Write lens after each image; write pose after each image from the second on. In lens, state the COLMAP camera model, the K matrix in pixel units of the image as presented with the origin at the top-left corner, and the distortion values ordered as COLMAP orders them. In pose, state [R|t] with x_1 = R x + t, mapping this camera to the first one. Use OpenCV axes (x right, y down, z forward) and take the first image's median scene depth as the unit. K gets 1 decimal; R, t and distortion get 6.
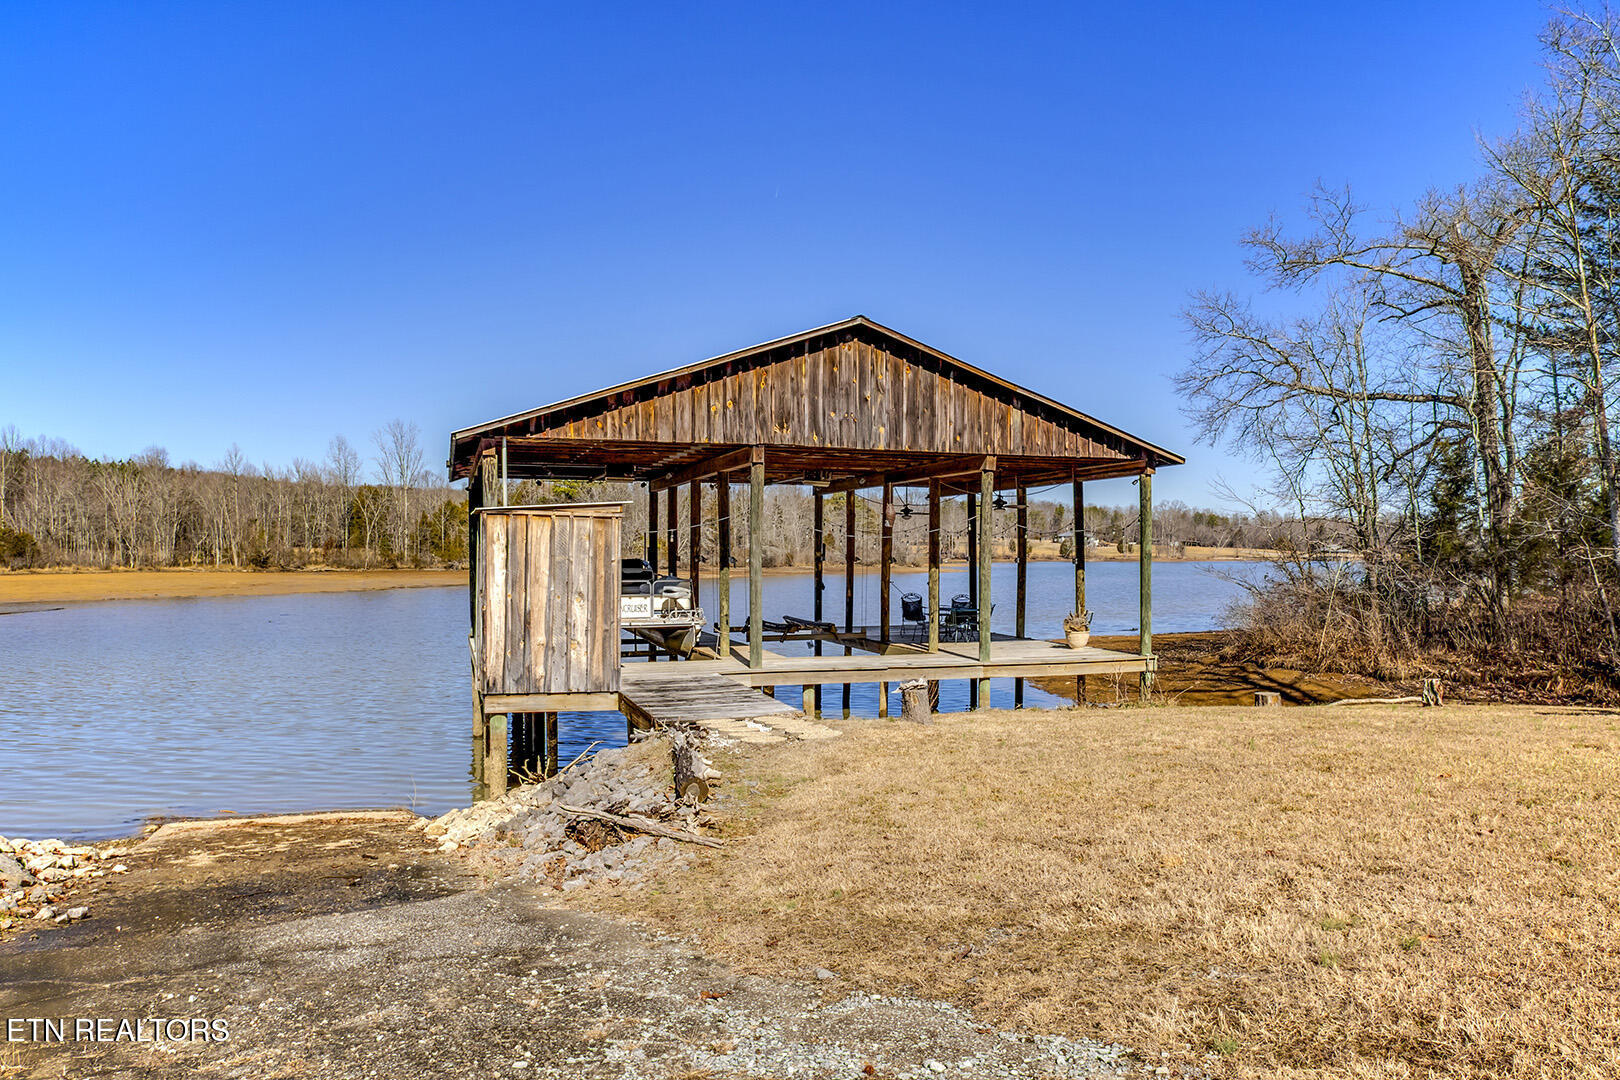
lens RADIAL K [[1110.3, 0, 799.2], [0, 1110.3, 582.2], [0, 0, 1]] dist [-0.023658, 0.000610]
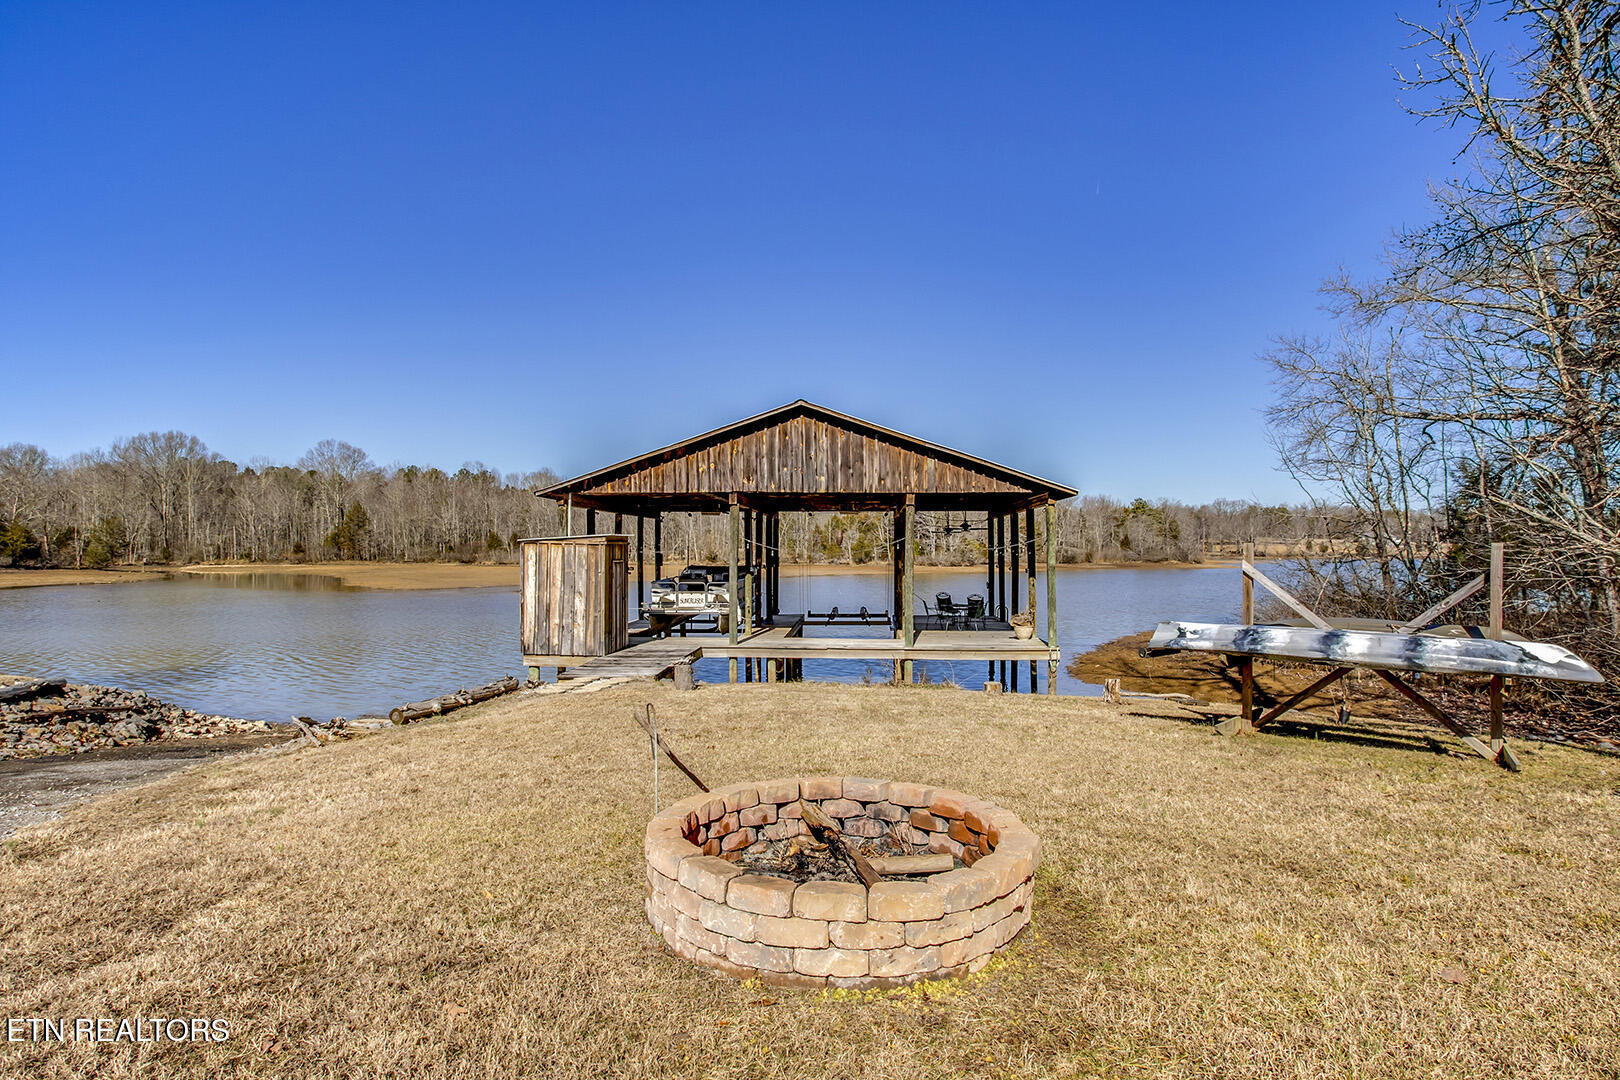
lens RADIAL K [[824.5, 0, 812.8], [0, 824.5, 552.6], [0, 0, 1]] dist [-0.023054, 0.001316]
pose [[0.931085, -0.000820, -0.364802, 0.449337], [-0.008035, 0.999709, -0.022754, -0.019223], [0.364715, 0.024117, 0.930807, 0.023542]]
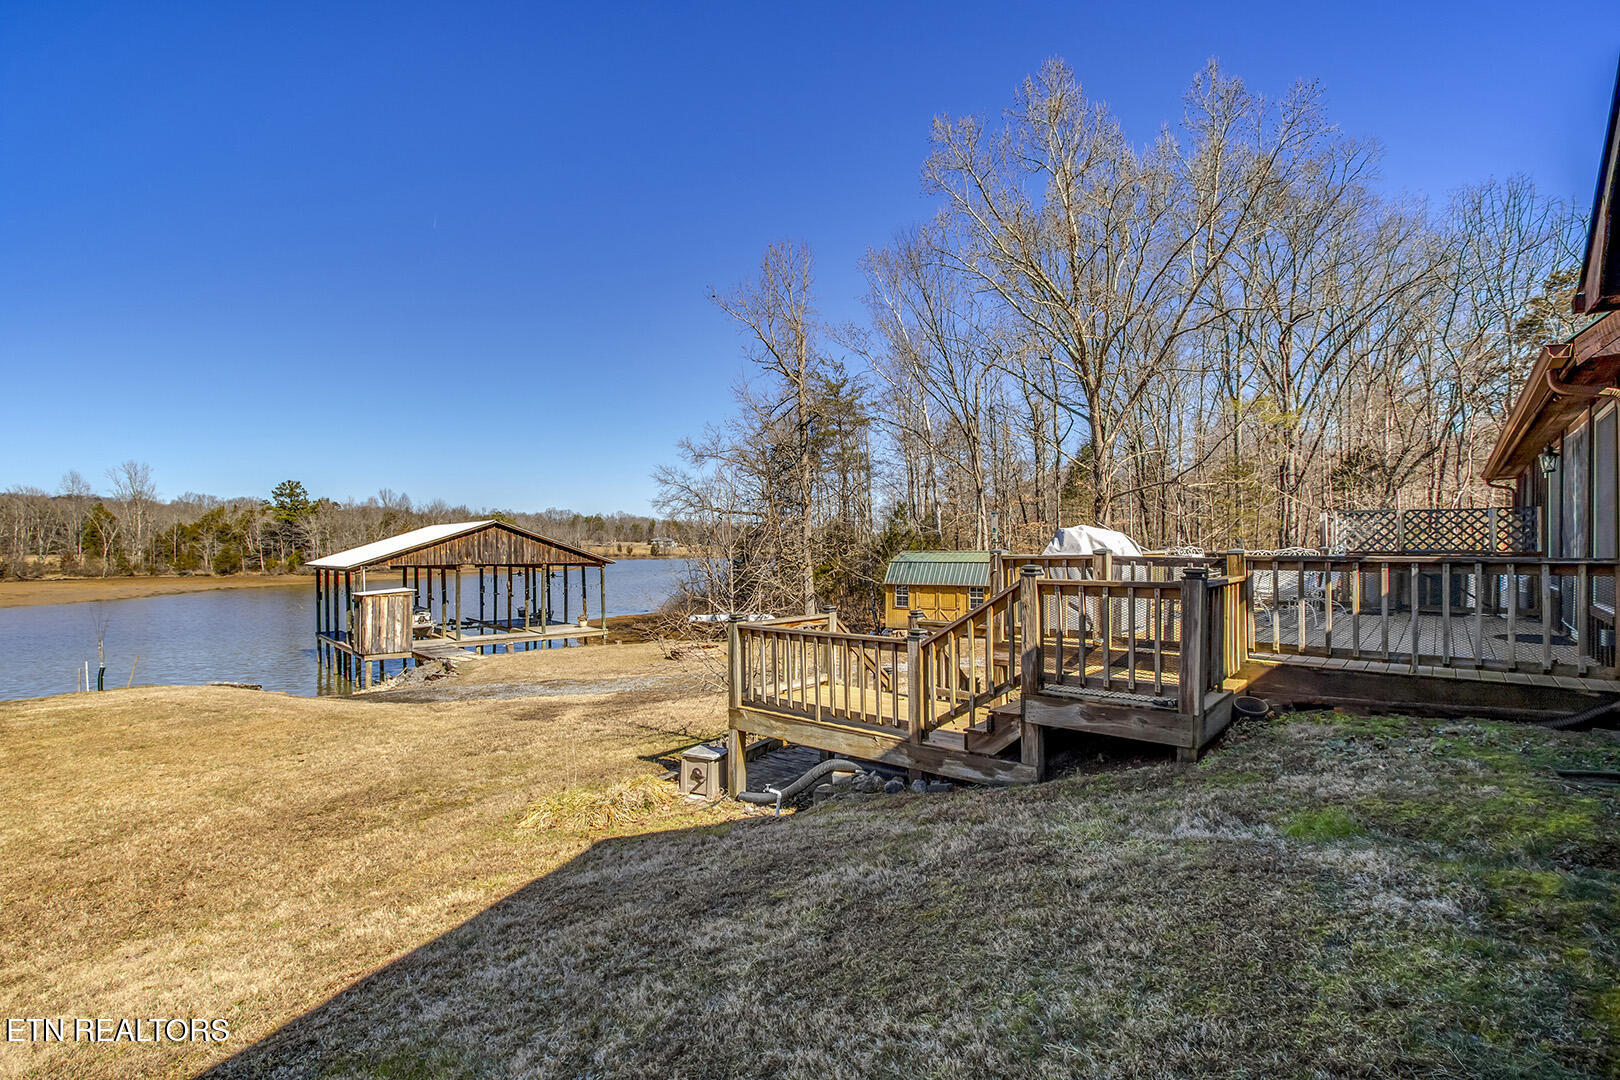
lens RADIAL K [[752.5, 0, 806.5], [0, 752.5, 549.5], [0, 0, 1]] dist [-0.018655, 0.001455]
pose [[0.911002, -0.007802, 0.412327, -0.015655], [0.018139, 0.999612, -0.021162, -0.101733], [-0.412002, 0.026758, 0.910790, -1.152120]]
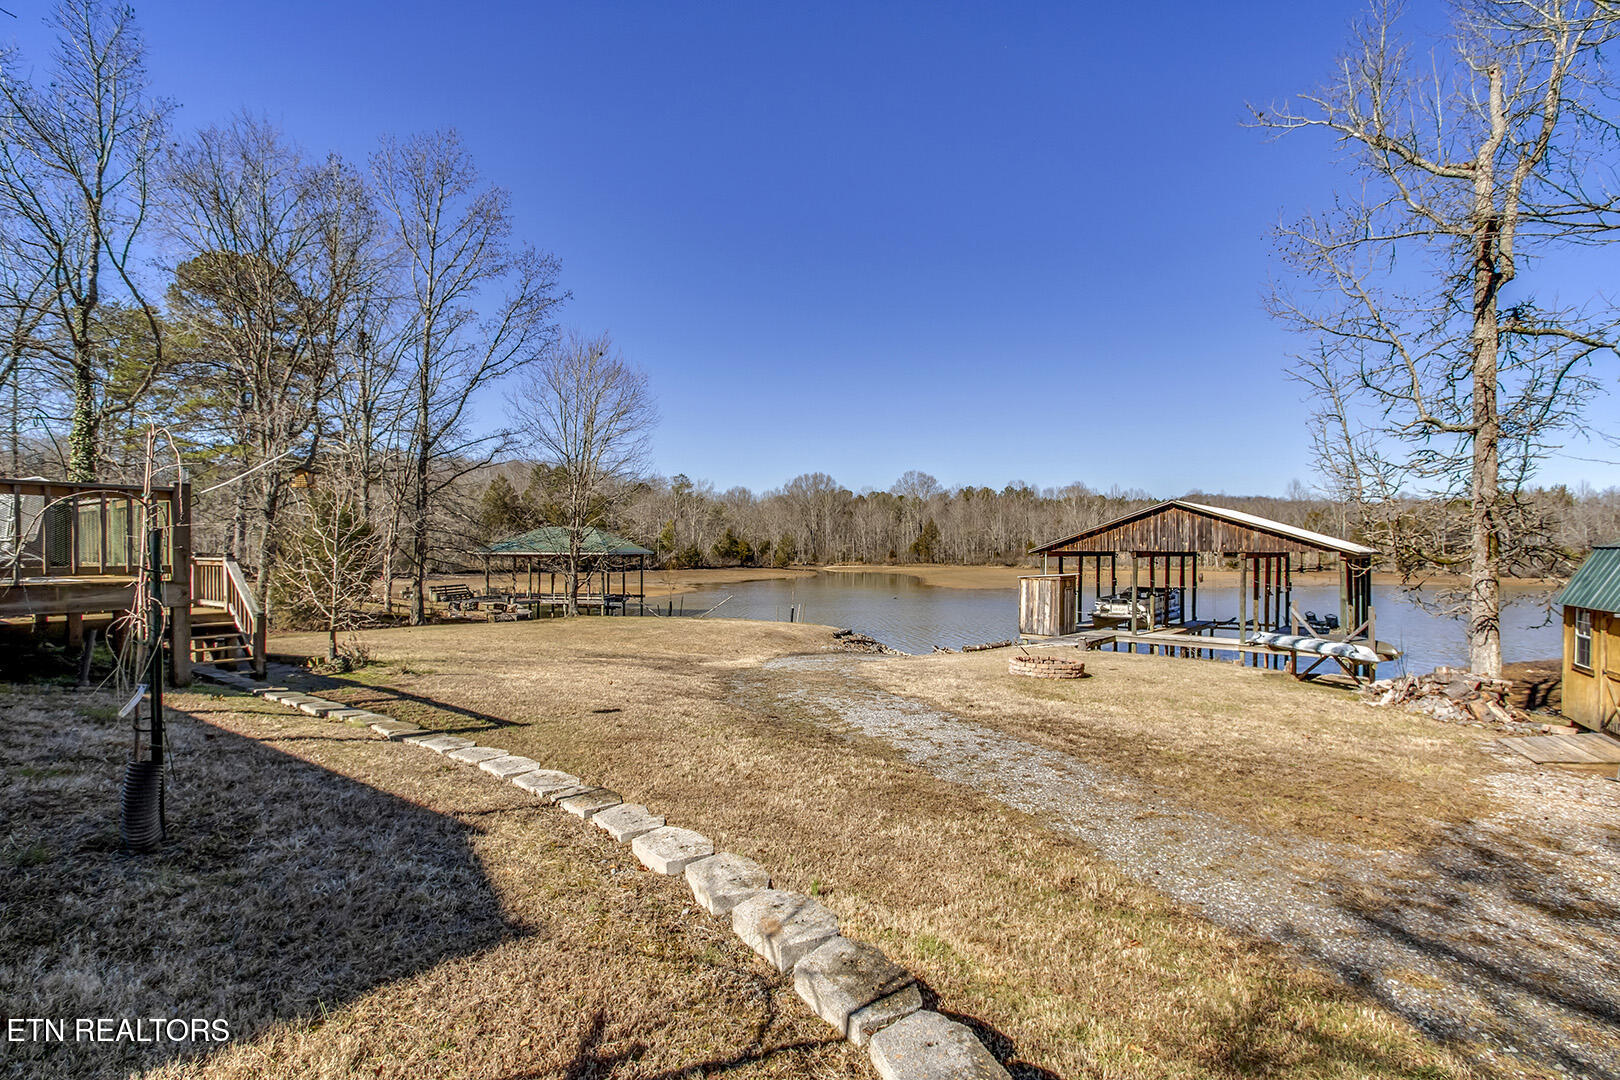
lens RADIAL K [[752.5, 0, 819.5], [0, 752.5, 553.2], [0, 0, 1]] dist [-0.018655, 0.001455]
pose [[0.519475, 0.001634, -0.854484, 1.081177], [-0.023315, 0.999653, -0.012262, -0.077477], [0.854168, 0.026292, 0.519332, -0.561083]]
